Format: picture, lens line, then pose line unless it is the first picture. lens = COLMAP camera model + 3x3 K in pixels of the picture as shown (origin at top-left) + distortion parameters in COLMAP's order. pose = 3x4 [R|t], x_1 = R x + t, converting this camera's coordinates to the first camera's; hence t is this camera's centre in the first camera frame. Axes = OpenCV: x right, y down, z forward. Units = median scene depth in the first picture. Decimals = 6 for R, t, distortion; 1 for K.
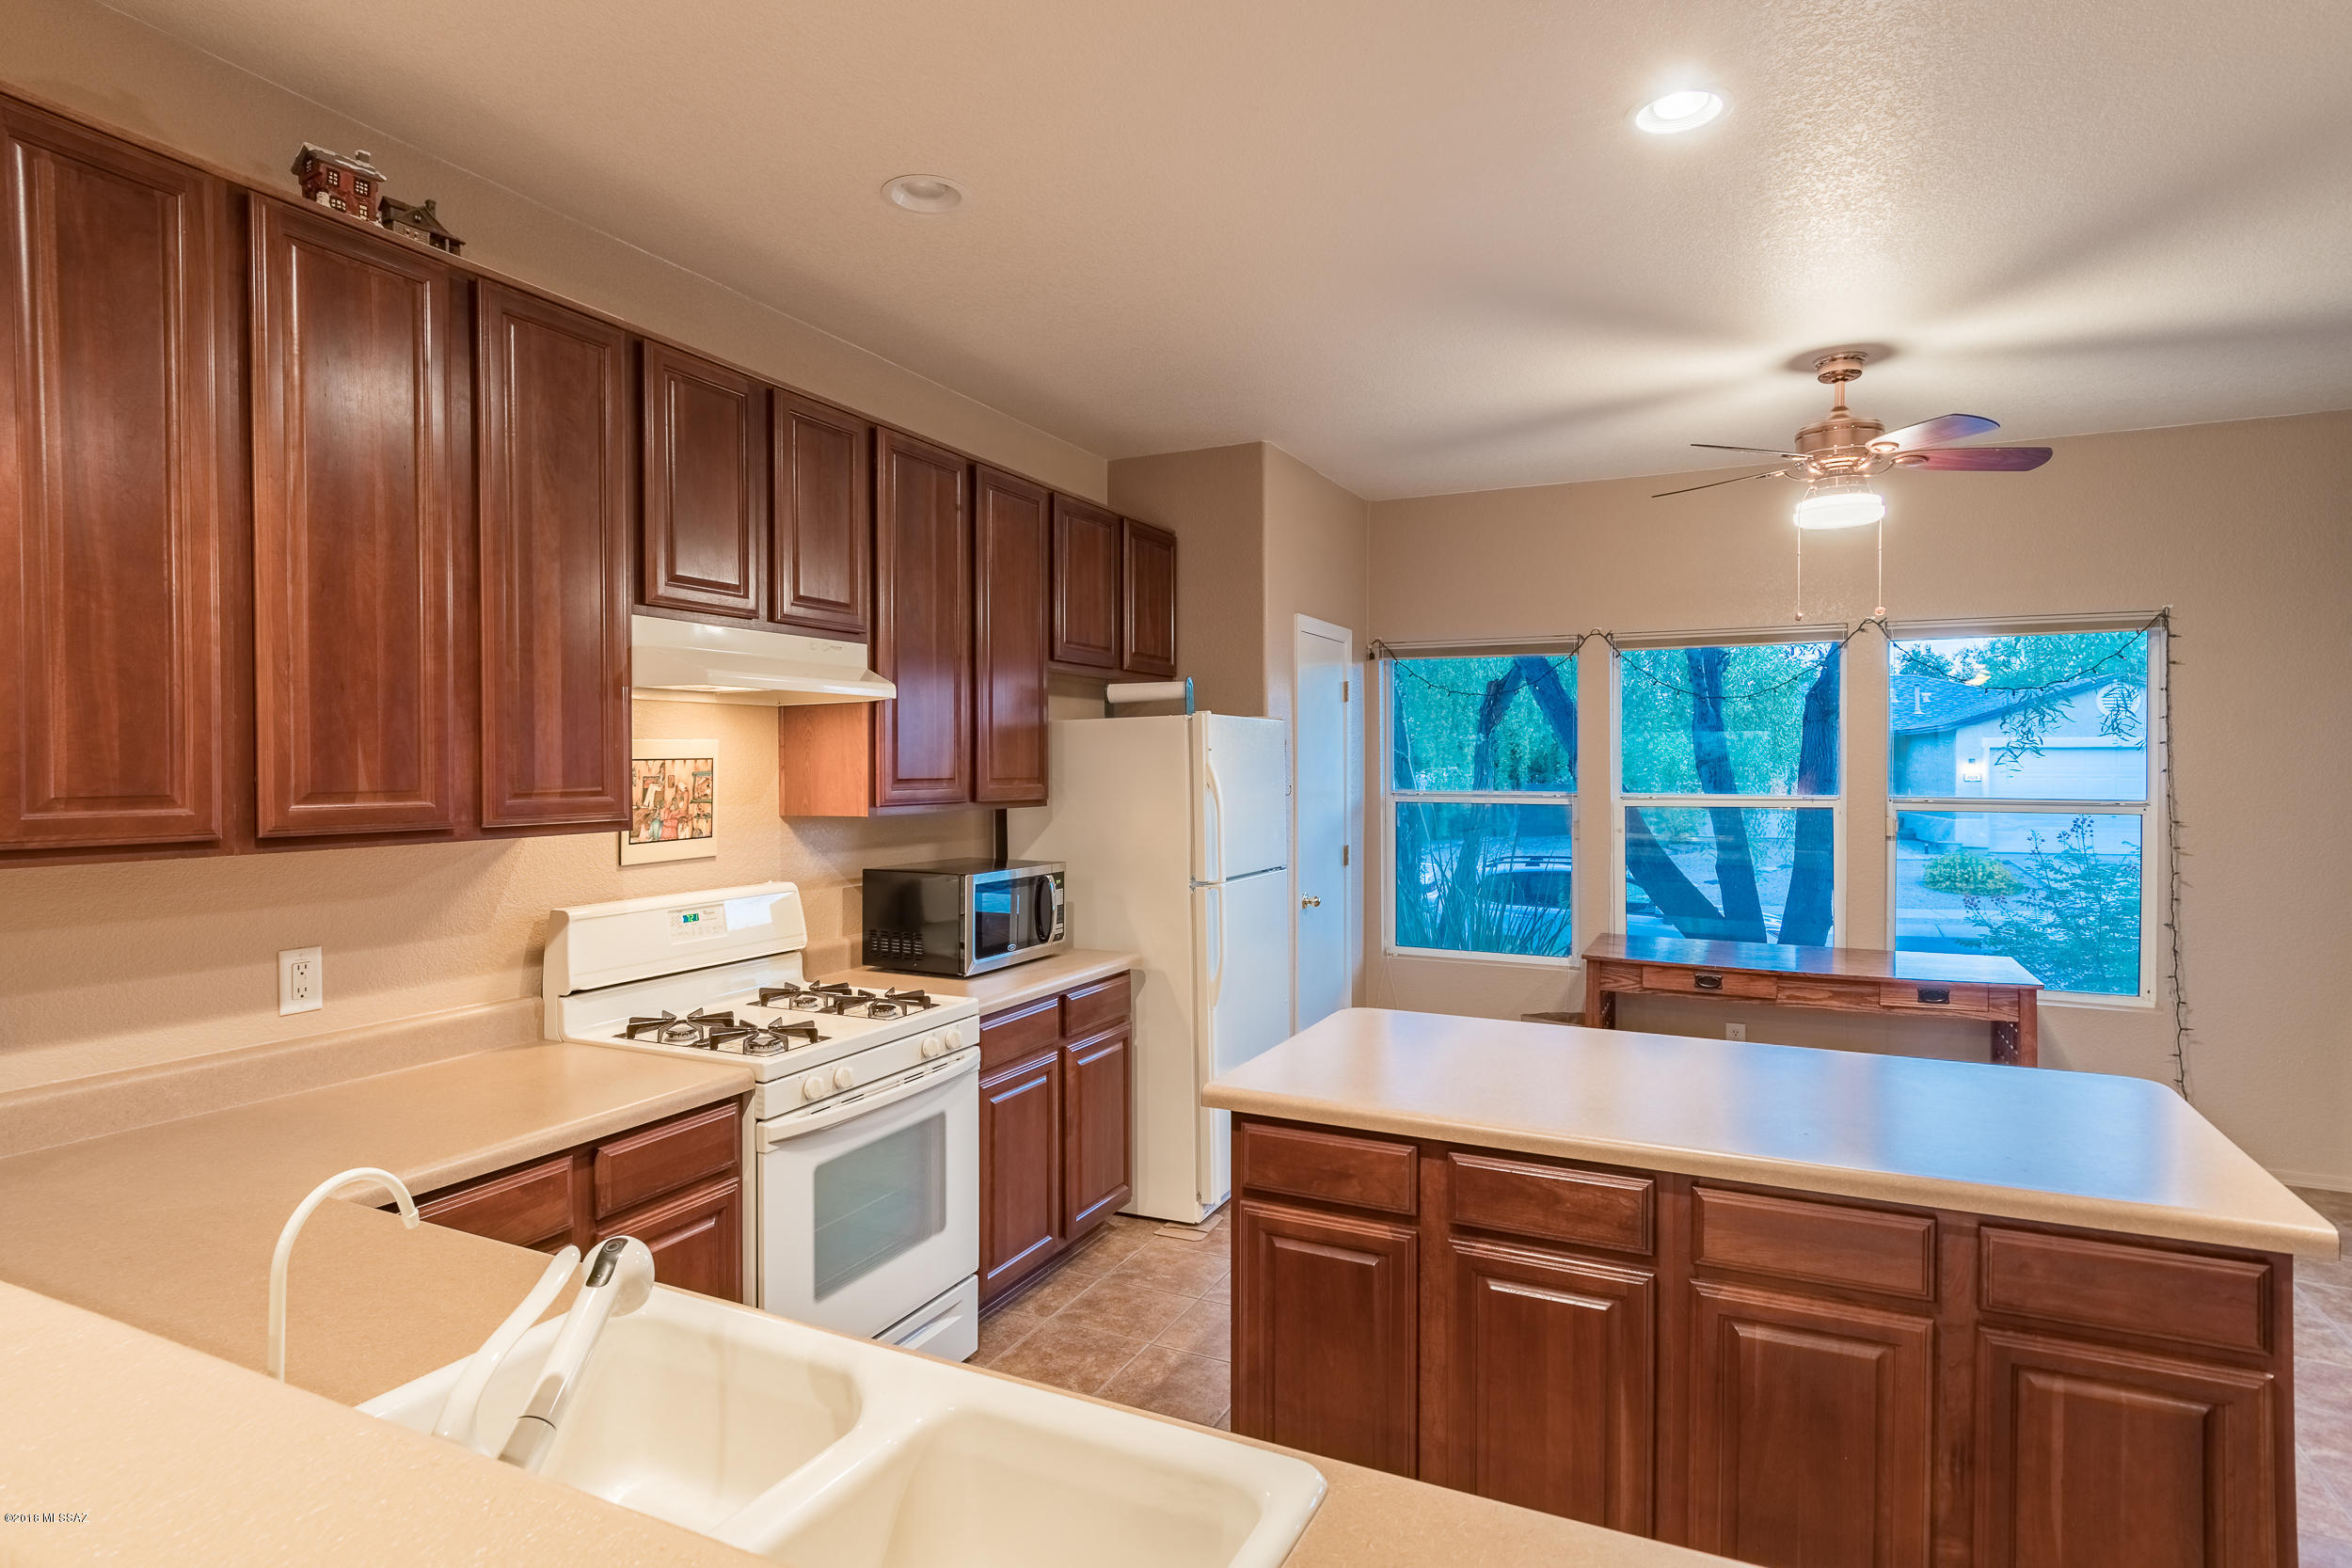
lens RADIAL K [[1194.8, 0, 1176.0], [0, 1194.8, 784.0], [0, 0, 1]] dist [-0.067354, 0.000048]
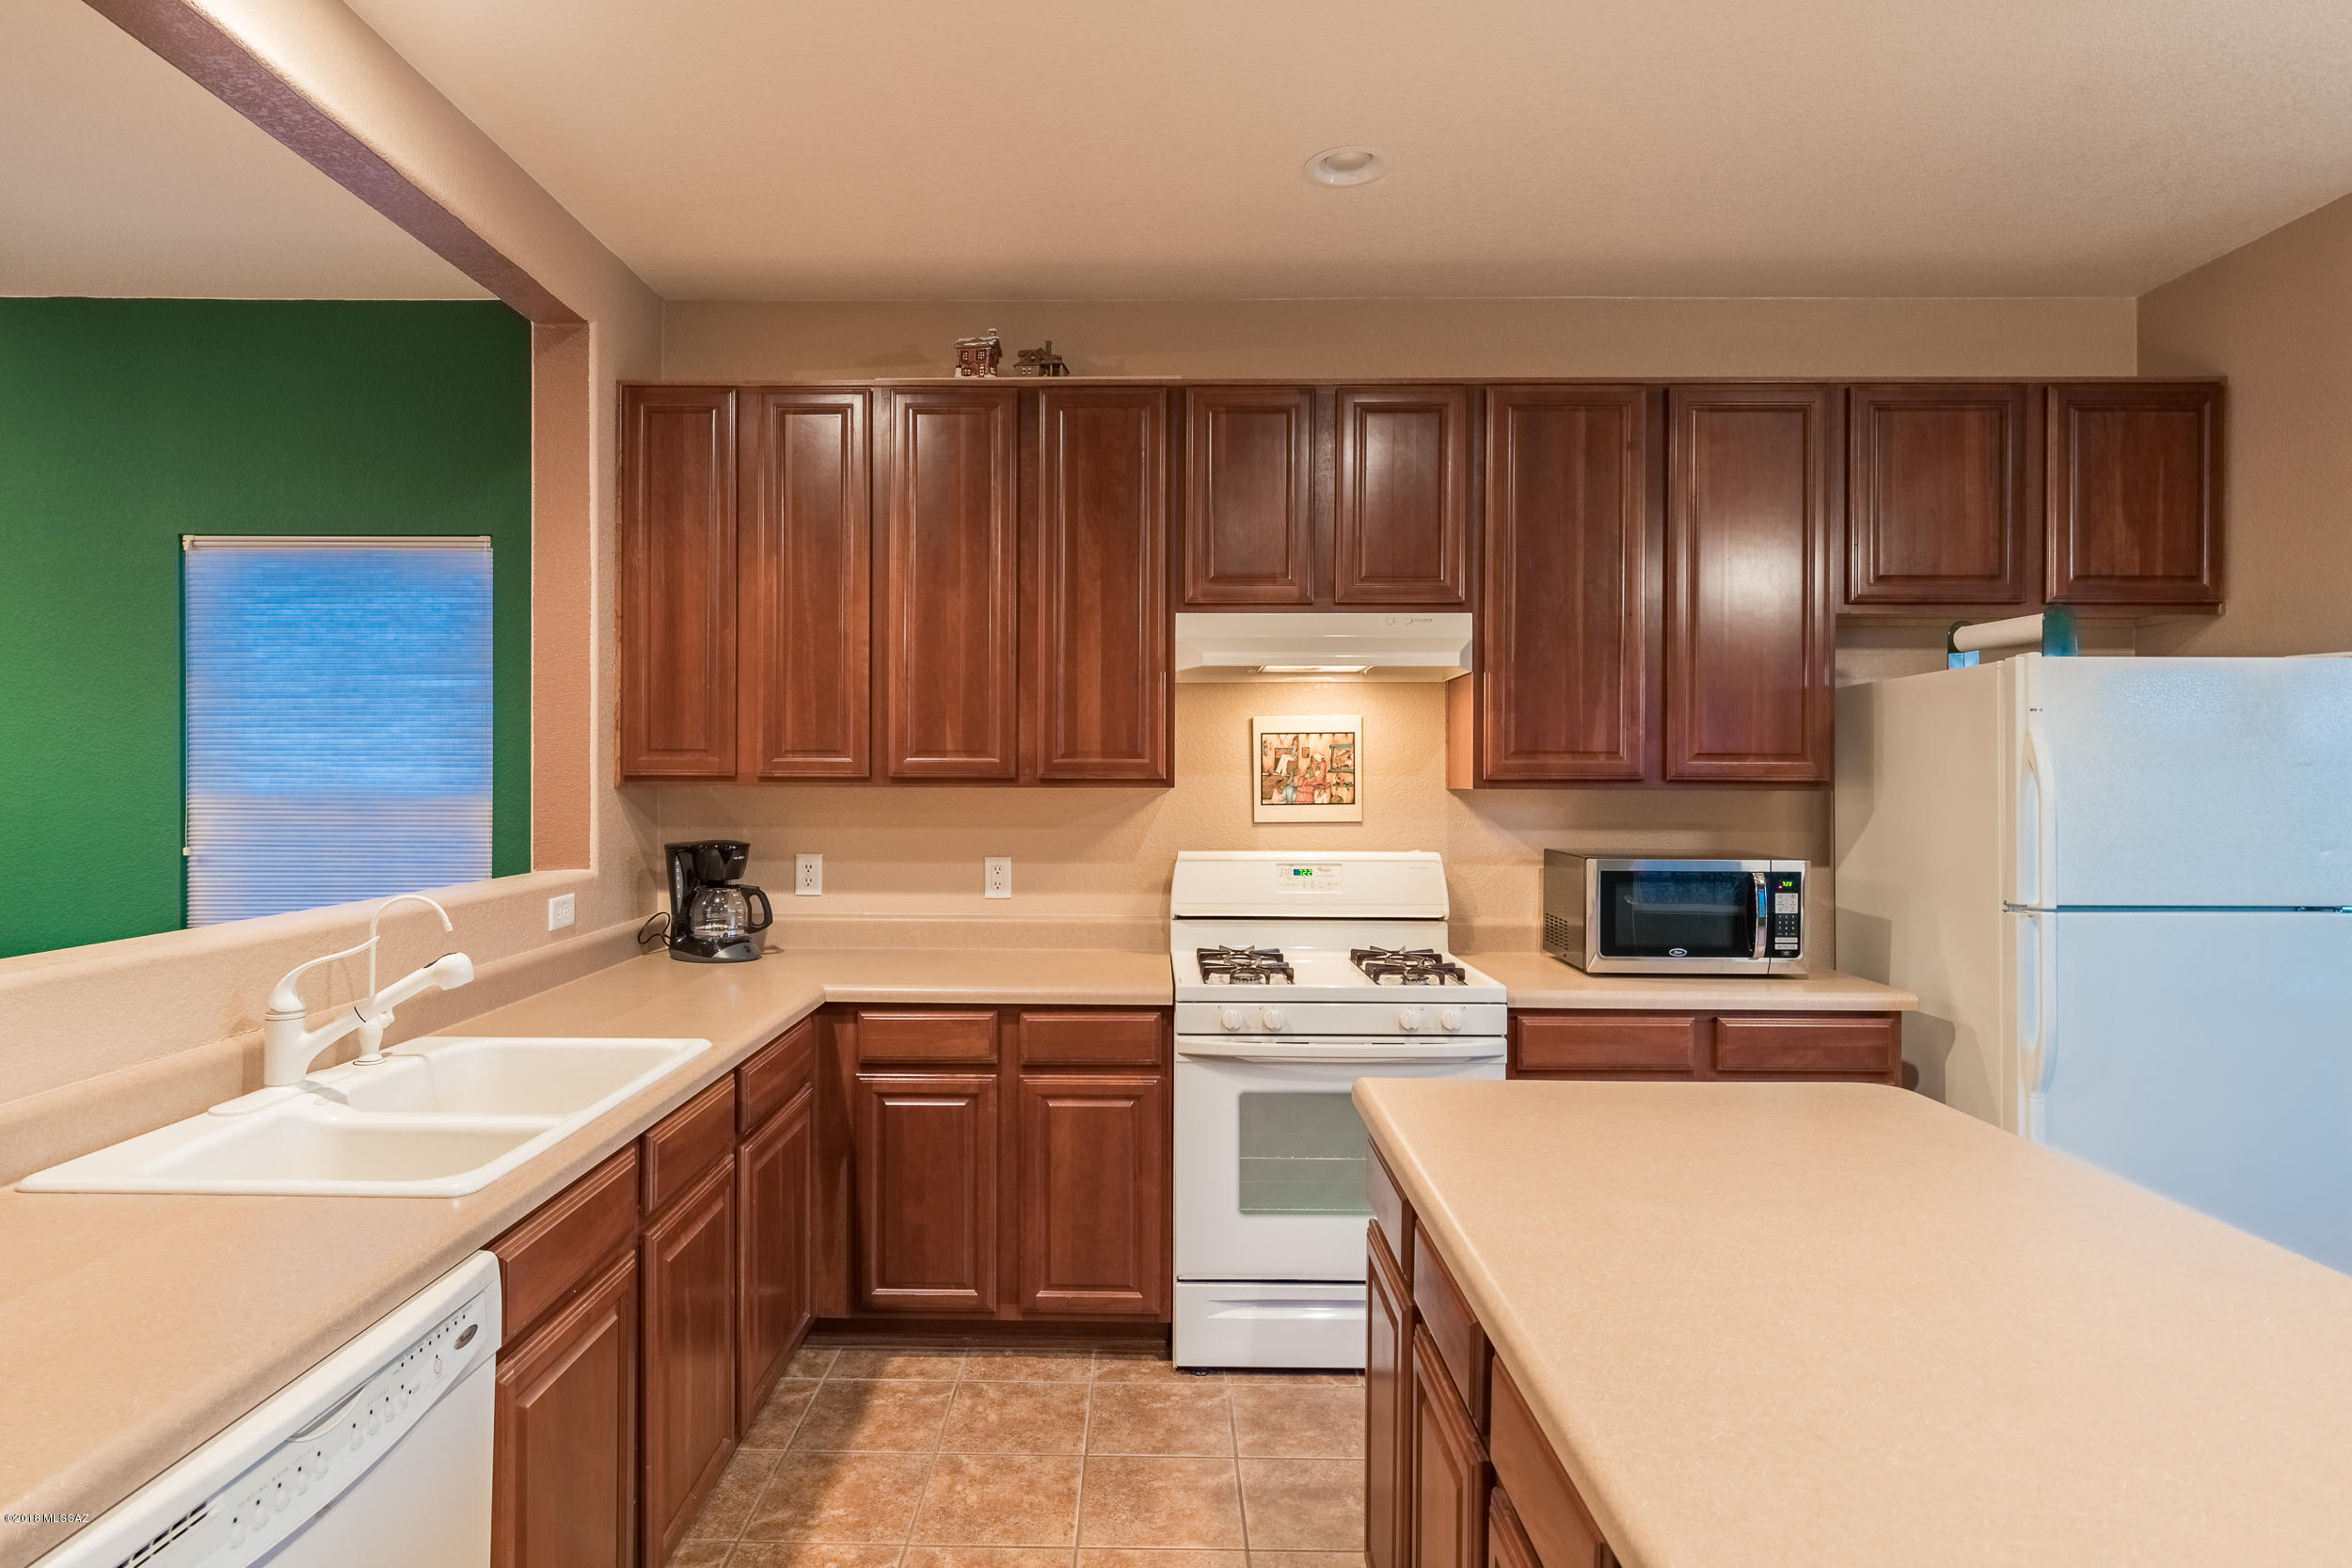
lens RADIAL K [[1194.8, 0, 1176.0], [0, 1194.8, 784.0], [0, 0, 1]] dist [-0.067354, 0.000048]
pose [[0.415091, 0.008184, -0.909743, 0.656193], [-0.018149, 0.999835, 0.000714, 0.033867], [0.909599, 0.016215, 0.415171, 0.459778]]
